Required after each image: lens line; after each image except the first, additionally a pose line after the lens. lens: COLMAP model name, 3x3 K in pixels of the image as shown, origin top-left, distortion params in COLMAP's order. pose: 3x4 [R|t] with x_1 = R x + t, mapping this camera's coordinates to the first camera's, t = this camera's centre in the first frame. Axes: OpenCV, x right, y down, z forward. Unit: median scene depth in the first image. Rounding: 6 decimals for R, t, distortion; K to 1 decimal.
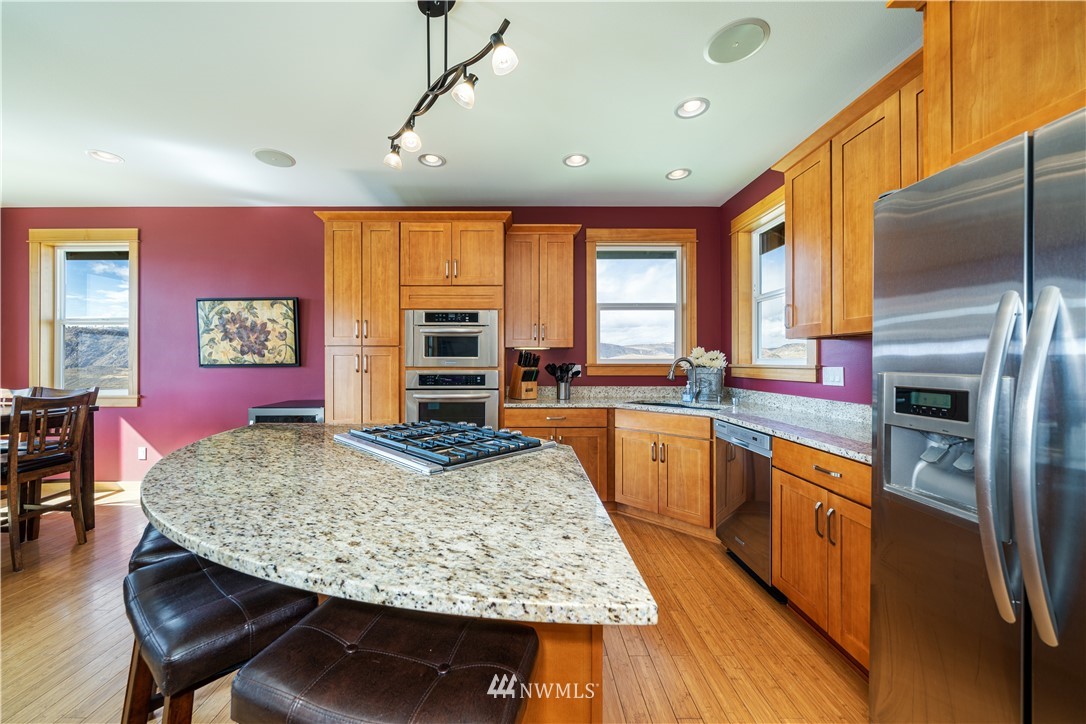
lens RADIAL K [[408.9, 0, 524.7], [0, 408.9, 361.3], [0, 0, 1]] dist [-0.001065, -0.000049]
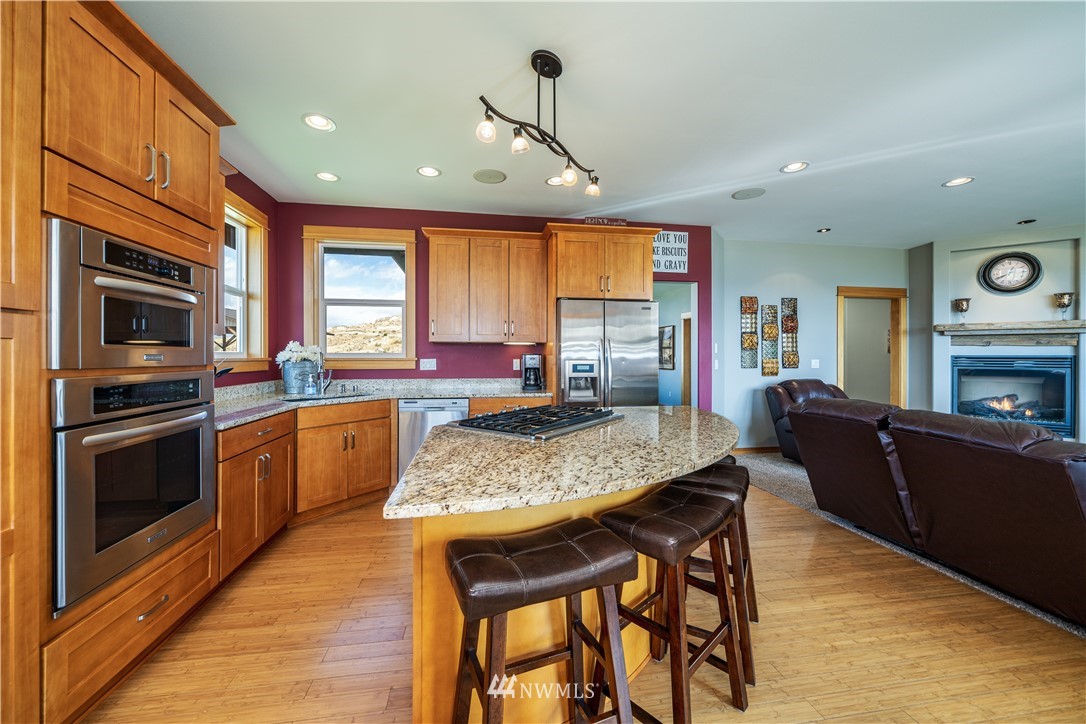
lens RADIAL K [[418.6, 0, 545.1], [0, 418.6, 355.6], [0, 0, 1]] dist [0.000195, 0.000301]
pose [[-0.178016, -0.001495, 0.984027, -0.750081], [-0.003911, 0.999992, 0.000812, -0.001483], [-0.984020, -0.003704, -0.178020, 0.625072]]
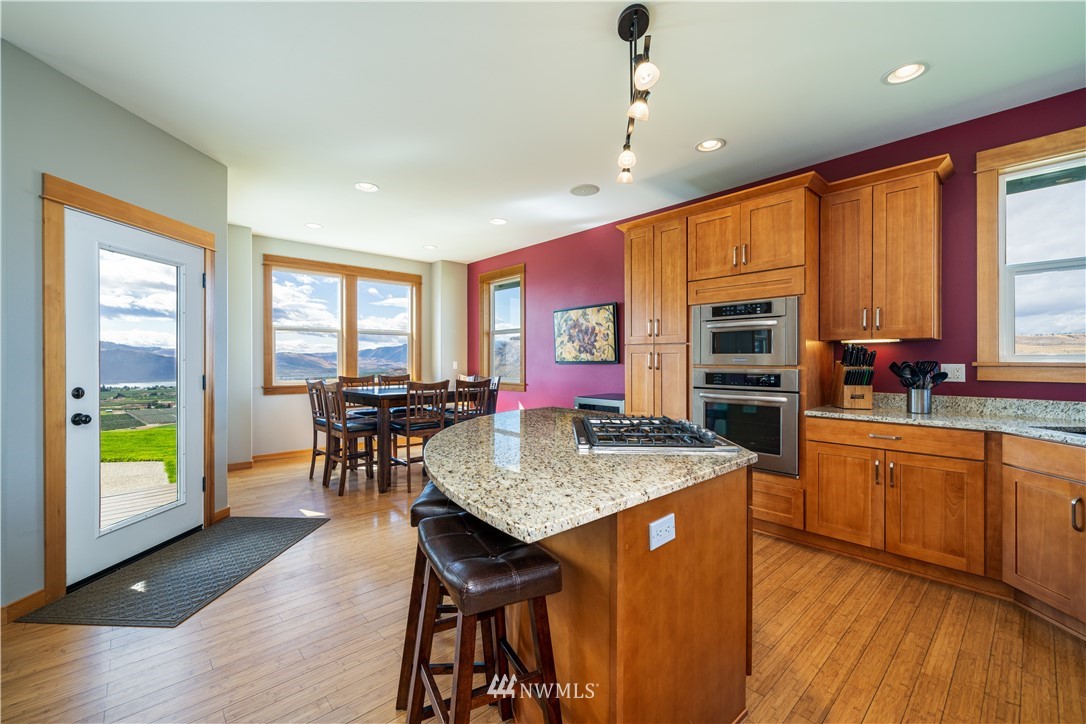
lens RADIAL K [[448.3, 0, 526.1], [0, 448.3, 362.3], [0, 0, 1]] dist [-0.001213, -0.000096]
pose [[0.659337, 0.004630, -0.751833, 0.250159], [-0.000031, 0.999981, 0.006130, 0.001948], [0.751847, -0.004018, 0.659325, -0.003453]]
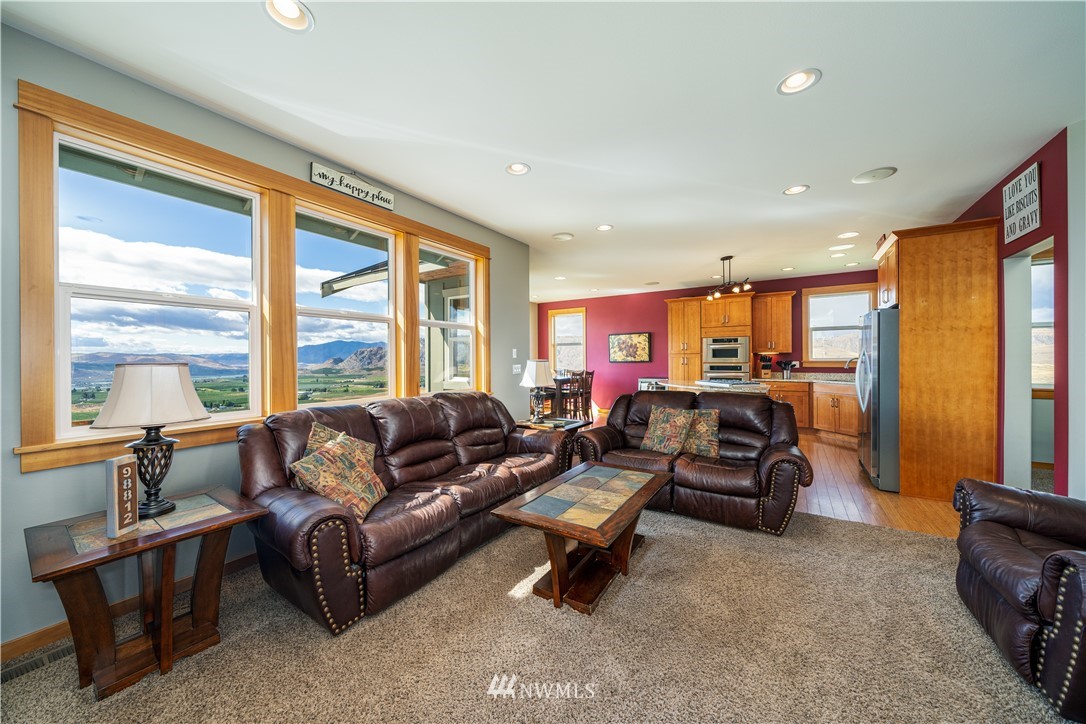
lens RADIAL K [[376.6, 0, 543.0], [0, 376.6, 362.0], [0, 0, 1]] dist [-0.000263, -0.000054]
pose [[0.829317, -0.000992, -0.558777, 0.150686], [0.007152, 0.999935, 0.008839, -0.014356], [0.558732, -0.011327, 0.829271, -1.297175]]
